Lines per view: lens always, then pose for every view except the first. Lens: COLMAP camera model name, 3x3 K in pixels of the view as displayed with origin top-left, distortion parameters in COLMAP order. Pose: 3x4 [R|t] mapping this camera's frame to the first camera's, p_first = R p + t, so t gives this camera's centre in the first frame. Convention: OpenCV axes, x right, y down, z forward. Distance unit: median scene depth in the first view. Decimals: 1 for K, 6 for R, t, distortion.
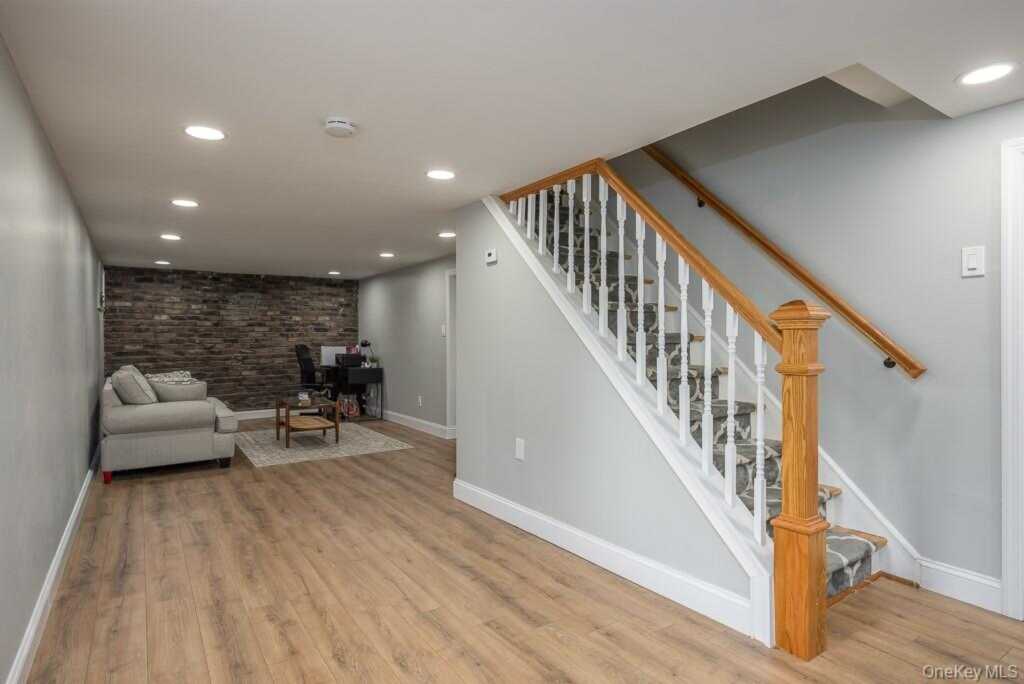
lens RADIAL K [[565.8, 0, 511.5], [0, 565.8, 341.9], [0, 0, 1]] dist [-0.000818, 0.000288]
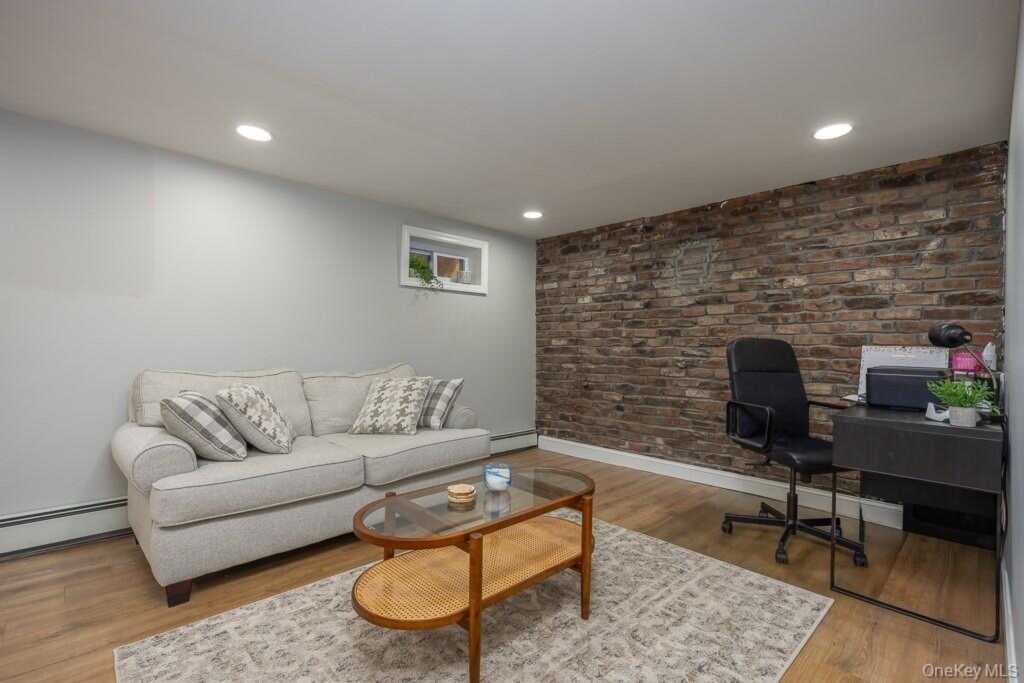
lens RADIAL K [[457.7, 0, 509.8], [0, 457.7, 343.5], [0, 0, 1]] dist [-0.018374, -0.000742]
pose [[0.160130, 0.006283, -0.987076, -0.072824], [-0.012438, 0.999913, 0.004347, 0.008669], [0.987017, 0.011581, 0.160195, 0.772475]]
